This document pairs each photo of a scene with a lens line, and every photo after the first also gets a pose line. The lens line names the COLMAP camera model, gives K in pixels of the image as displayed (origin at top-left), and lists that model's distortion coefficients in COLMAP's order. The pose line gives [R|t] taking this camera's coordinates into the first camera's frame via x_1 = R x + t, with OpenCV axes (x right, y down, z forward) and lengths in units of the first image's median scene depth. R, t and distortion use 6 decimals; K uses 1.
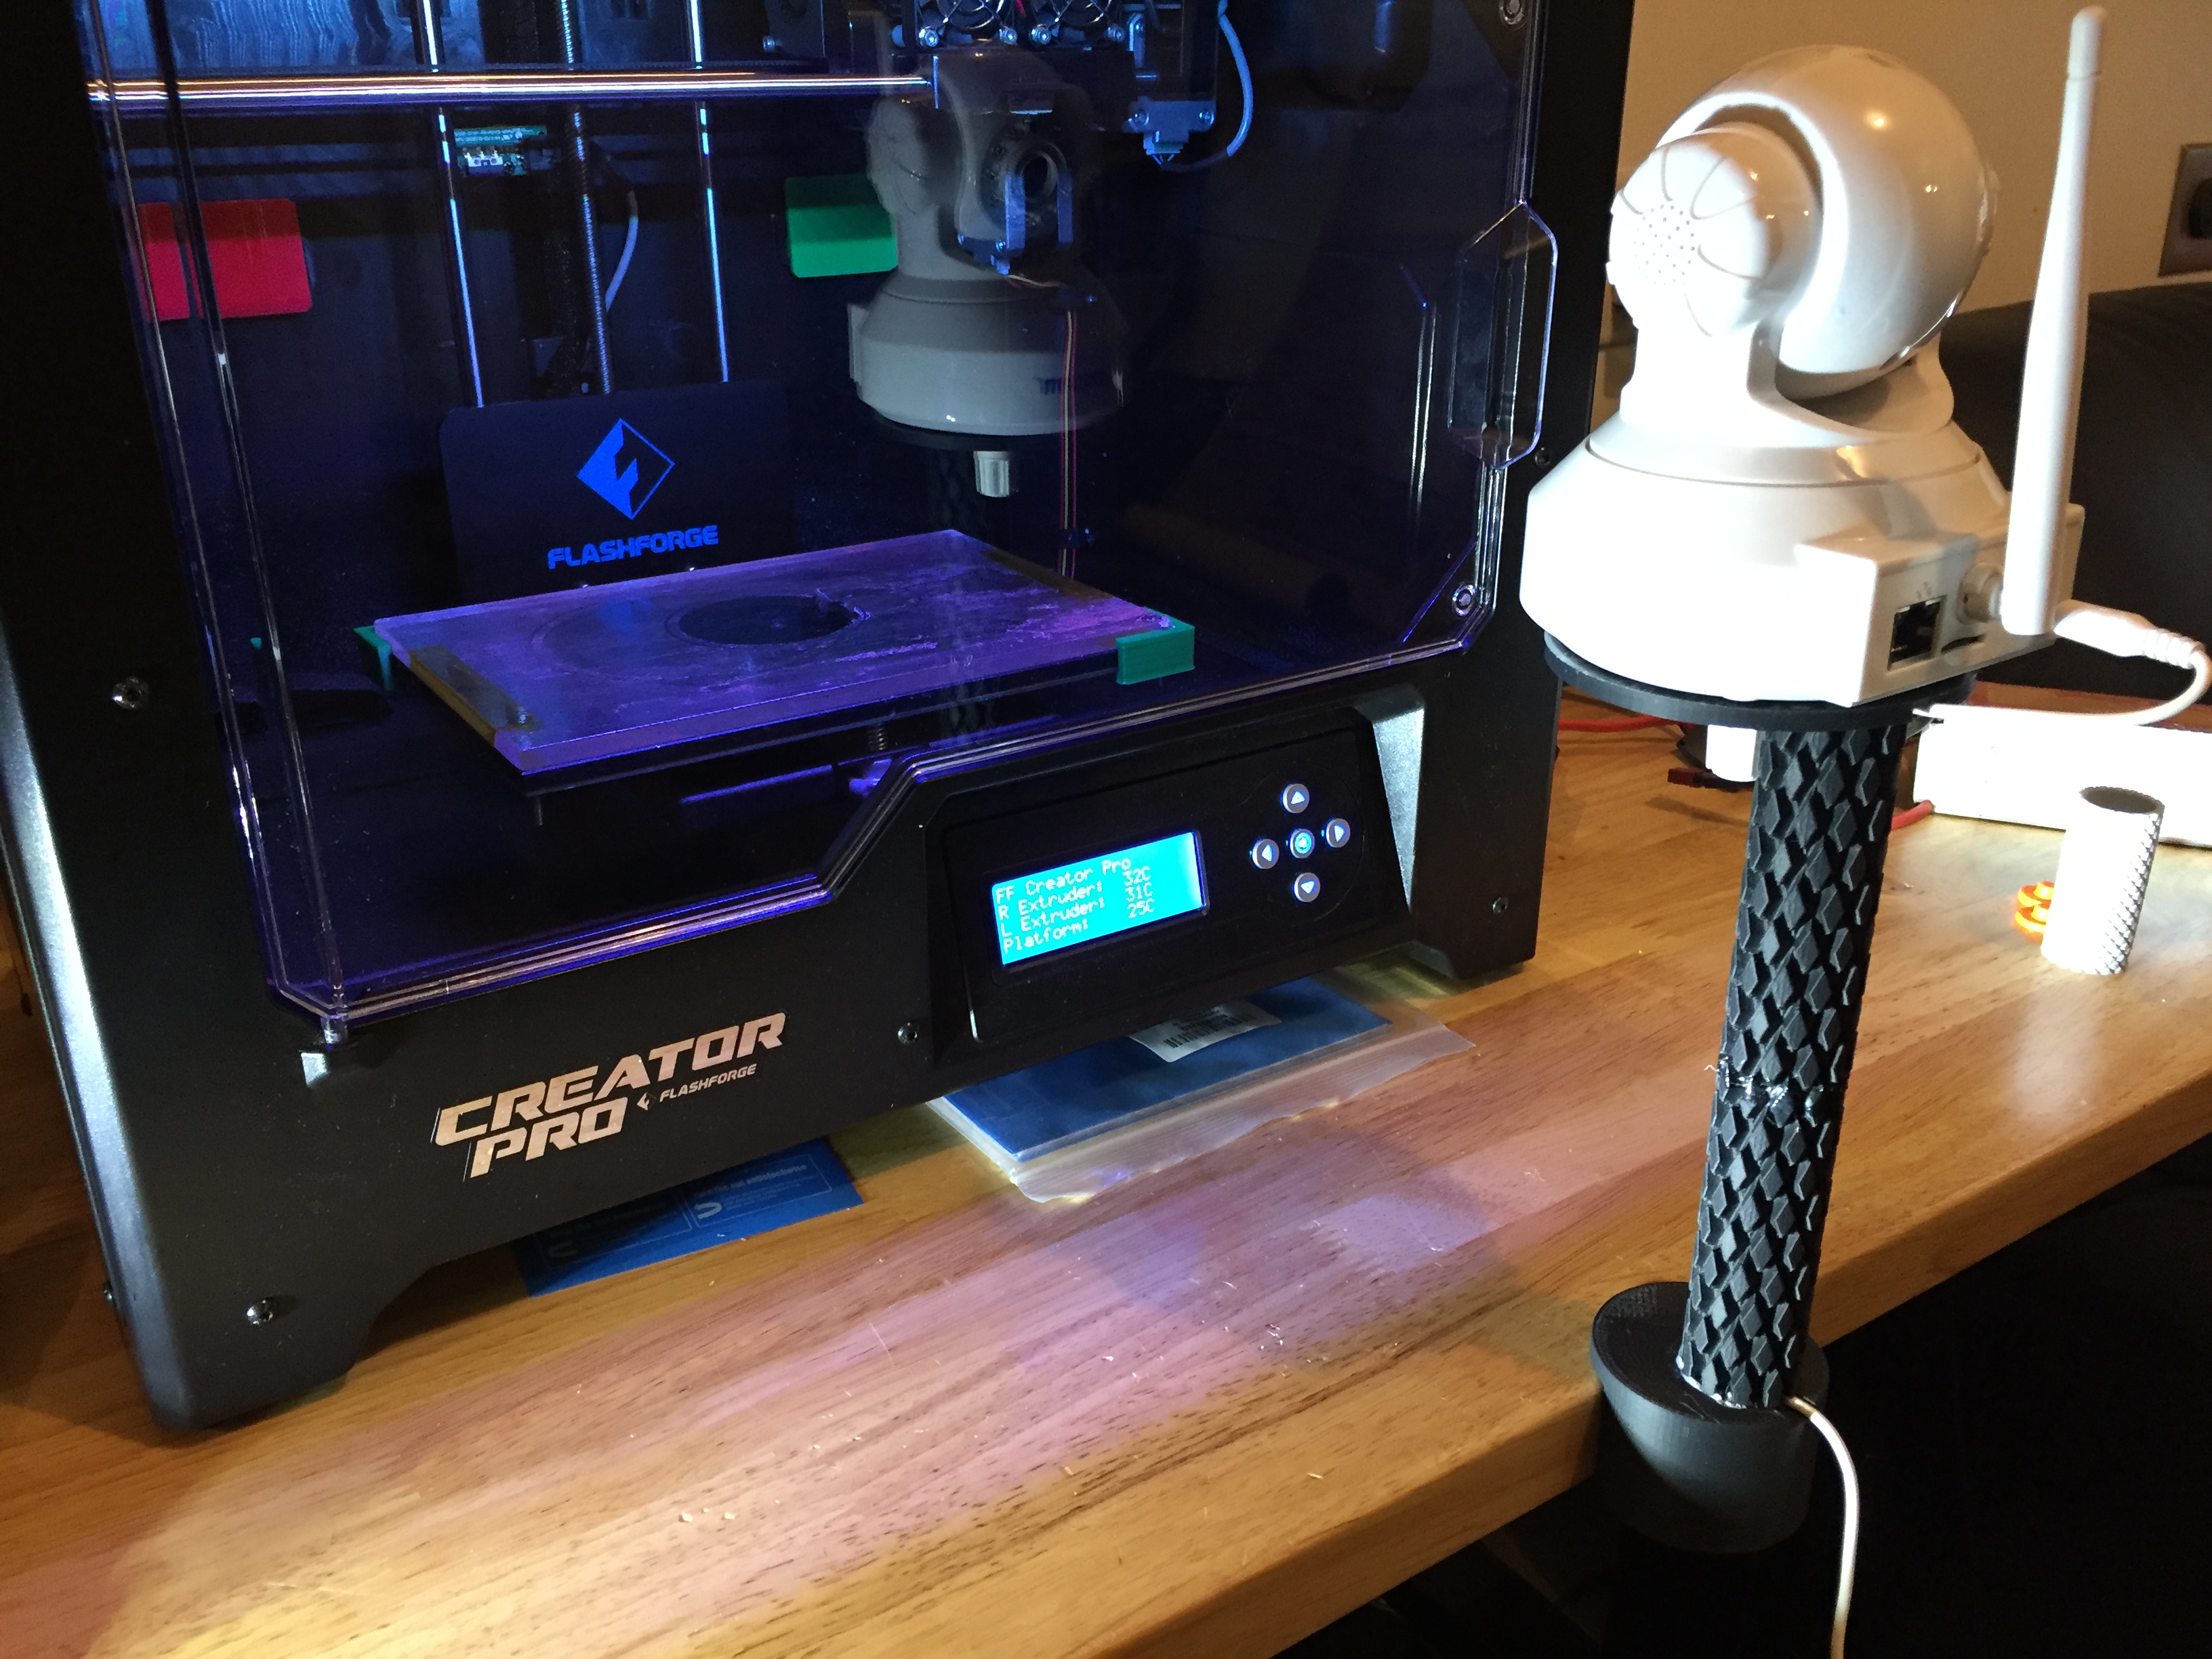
lens RADIAL K [[1894.9, 0, 1100.7], [0, 1894.9, 844.4], [0, 0, 1]] dist [0.060897, -0.031784]
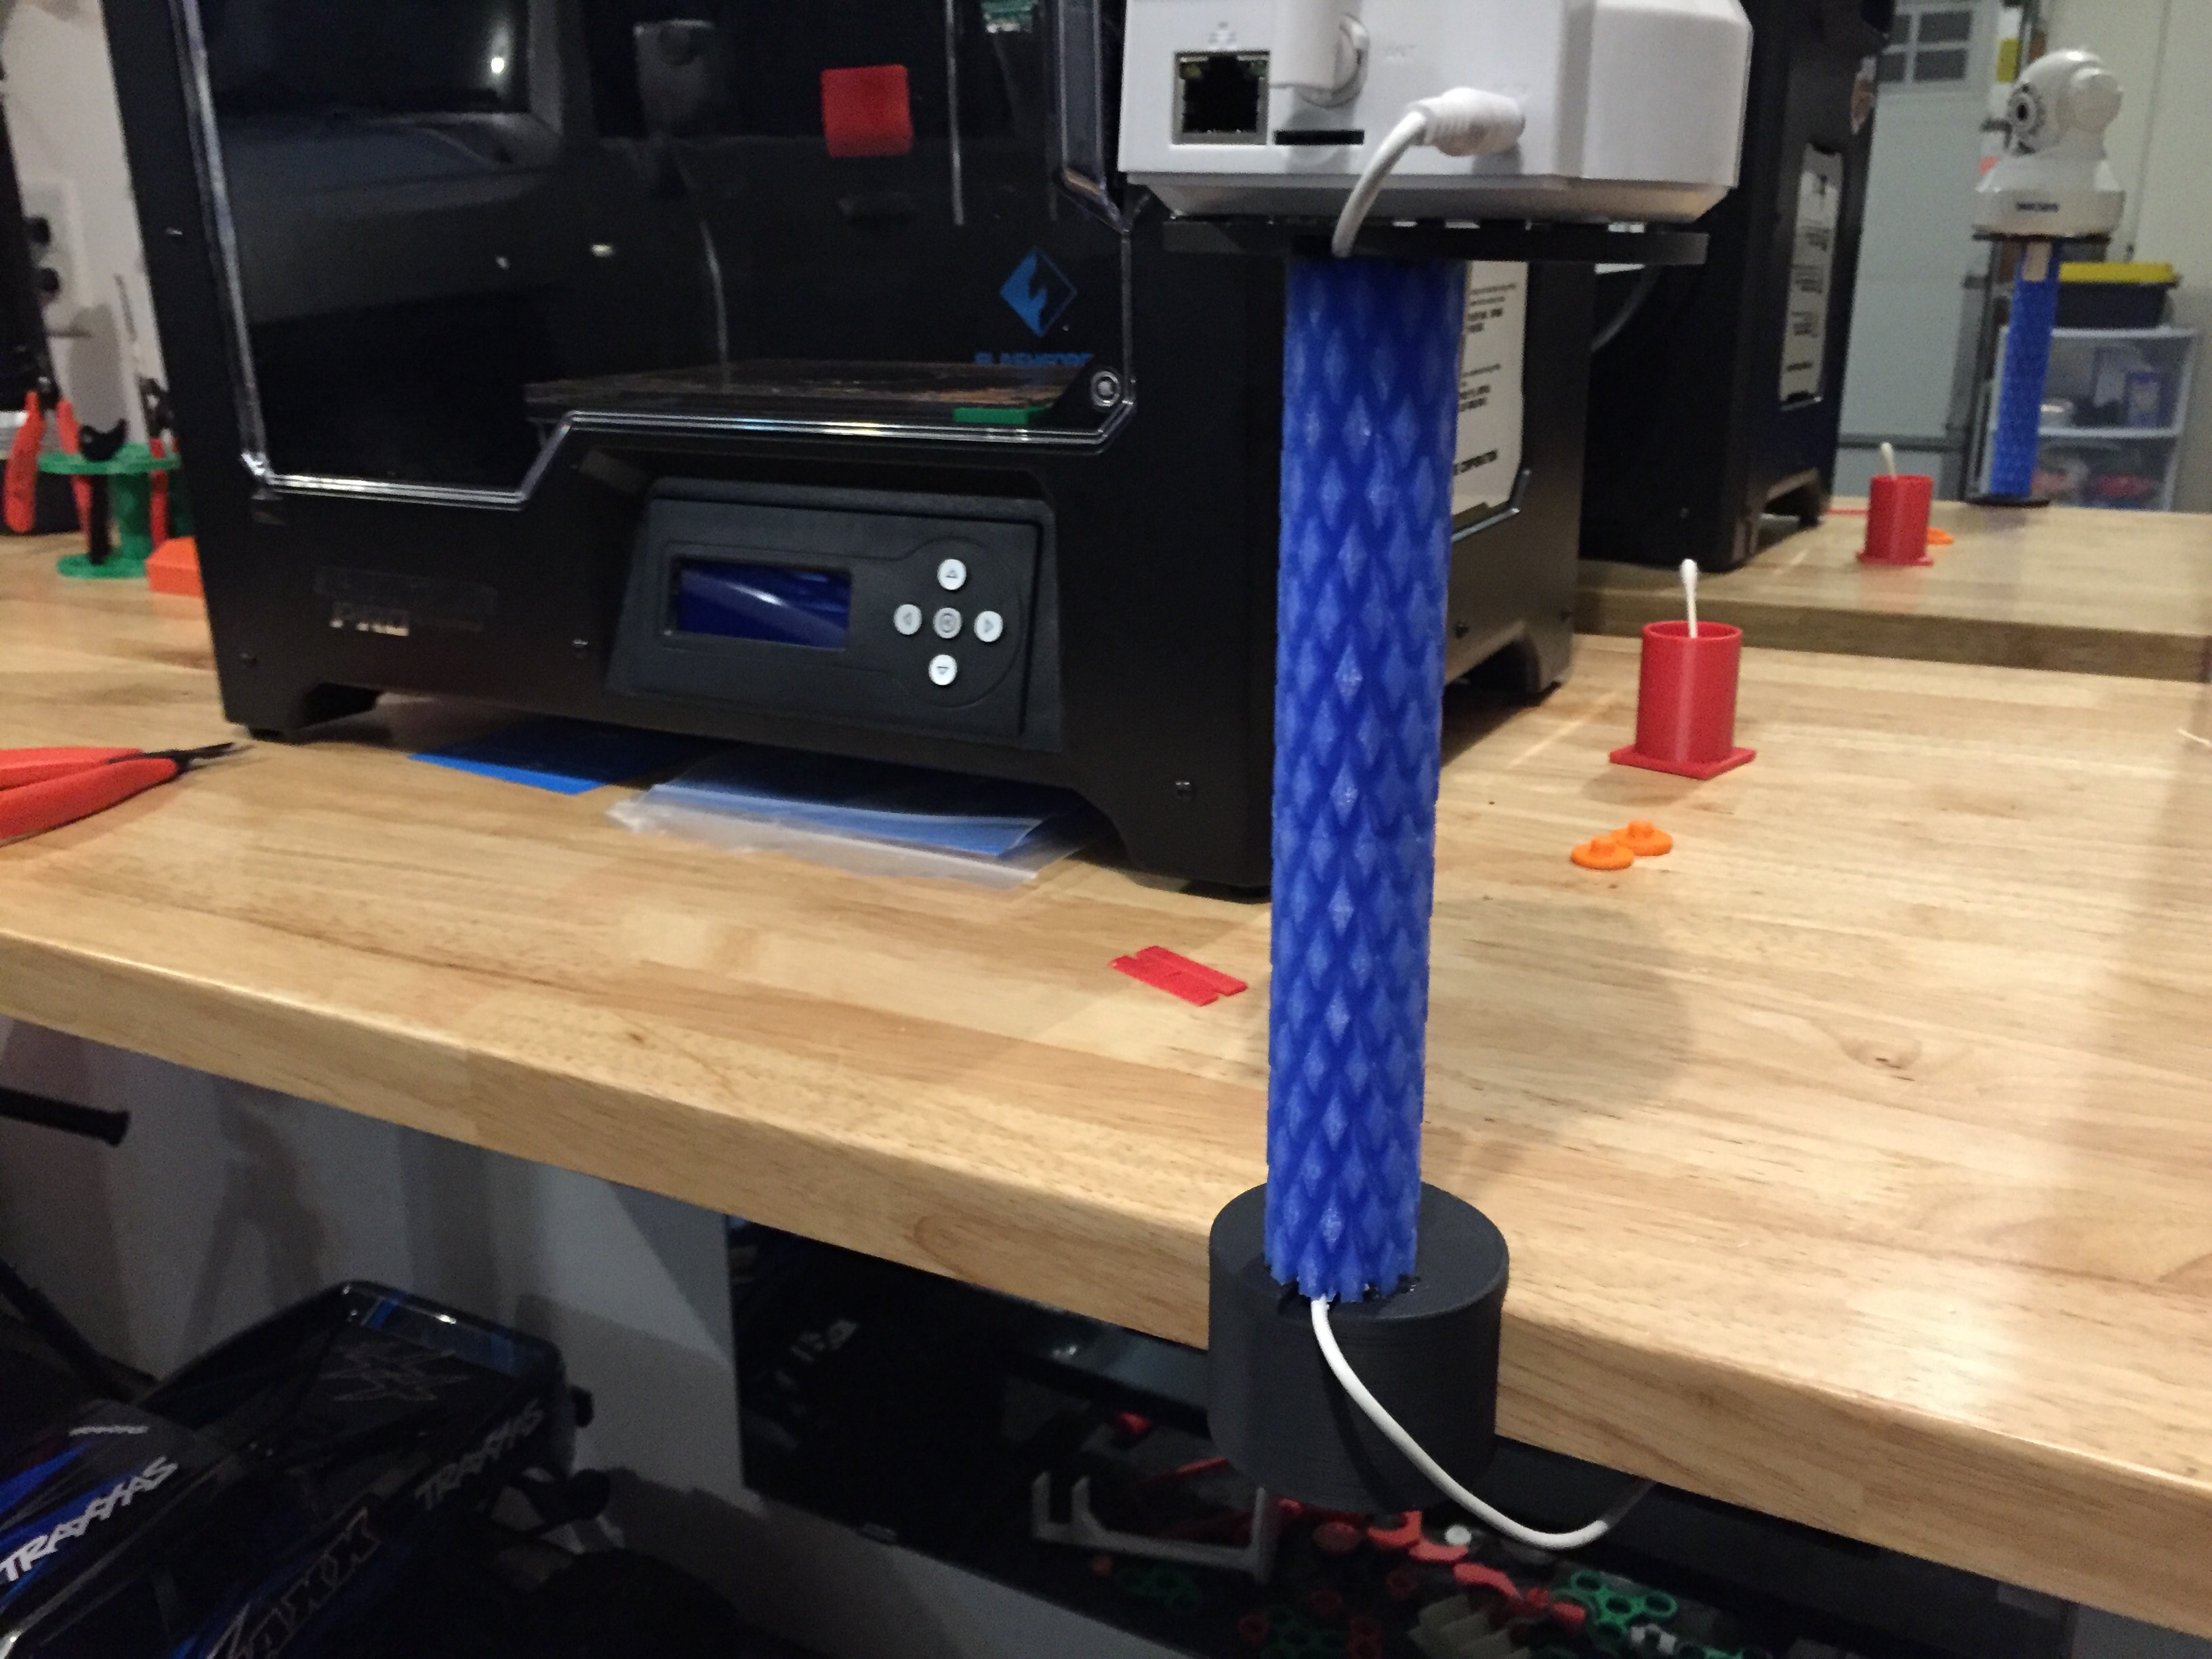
lens RADIAL K [[1894.9, 0, 1108.3], [0, 1894.9, 823.8], [0, 0, 1]] dist [0.060897, -0.031784]
pose [[0.465992, 0.260524, -0.845564, 1.005145], [-0.337944, 0.935619, 0.102028, -0.031488], [0.817707, 0.238209, 0.524034, 0.603691]]
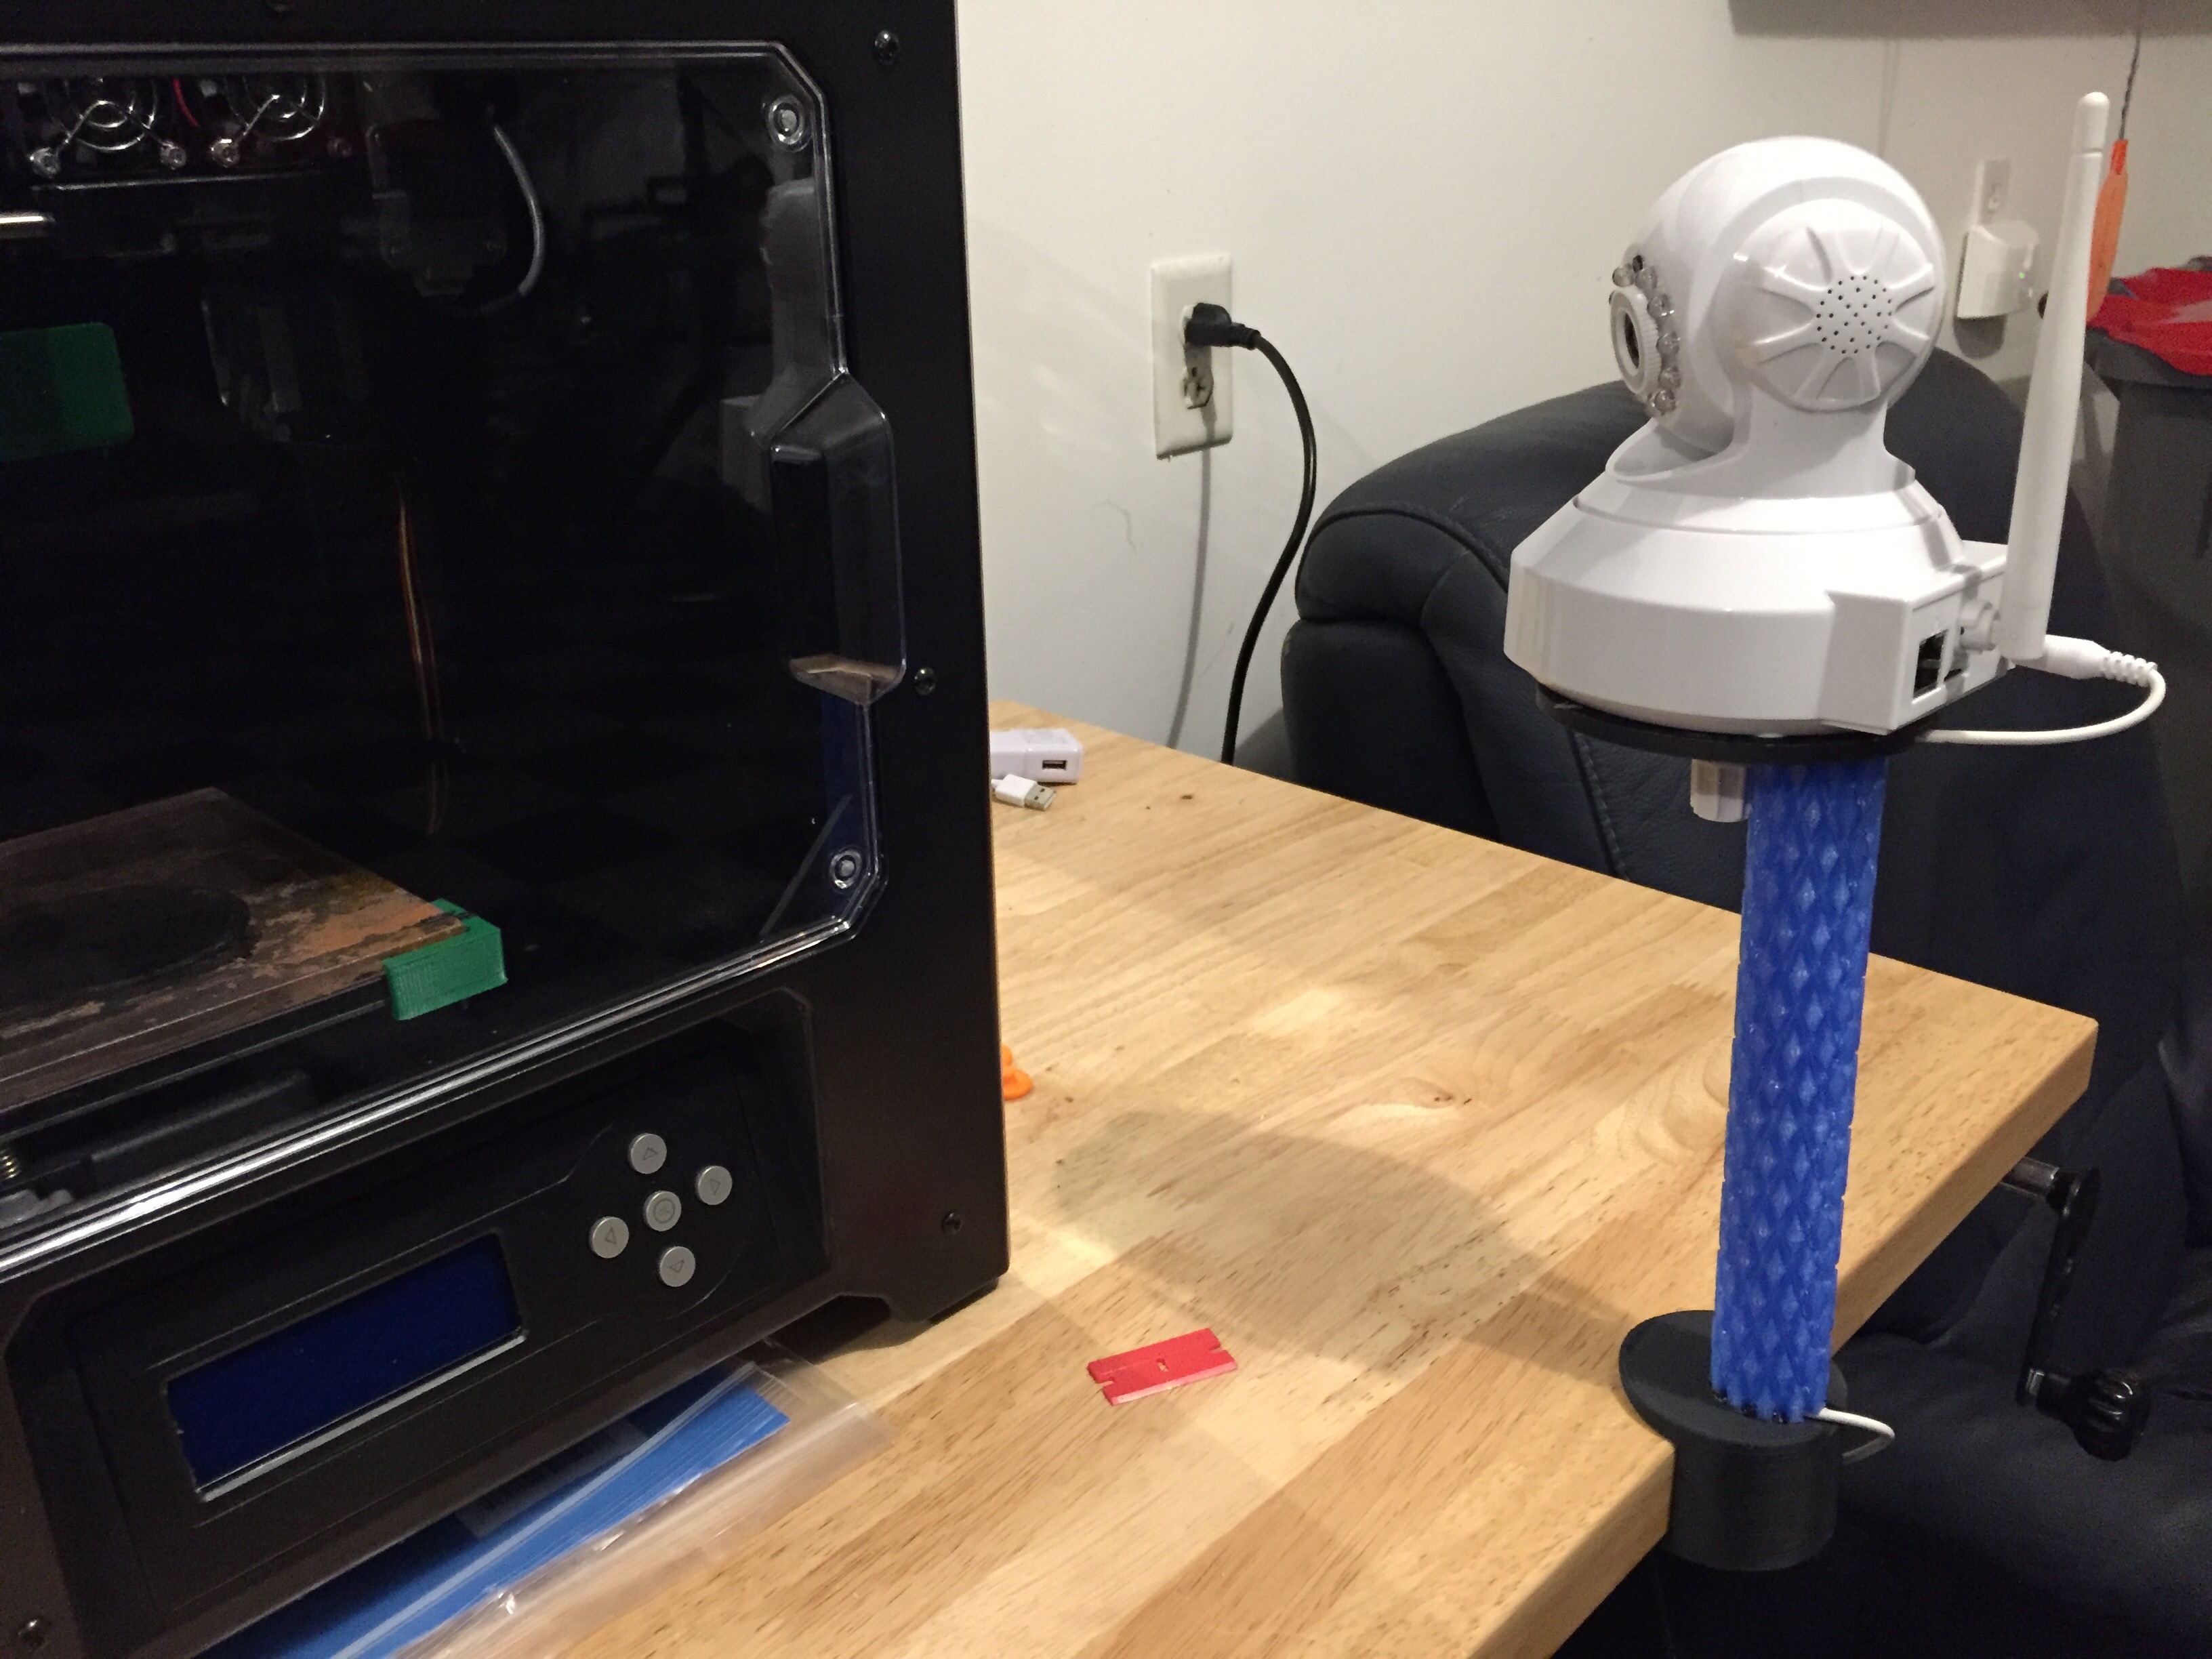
lens RADIAL K [[1894.9, 0, 1091.6], [0, 1894.9, 822.1], [0, 0, 1]] dist [0.060897, -0.031784]
pose [[0.979624, -0.101129, 0.173521, 0.159871], [0.108611, 0.993498, -0.034153, -0.110832], [-0.168939, 0.052304, 0.984238, 0.235035]]
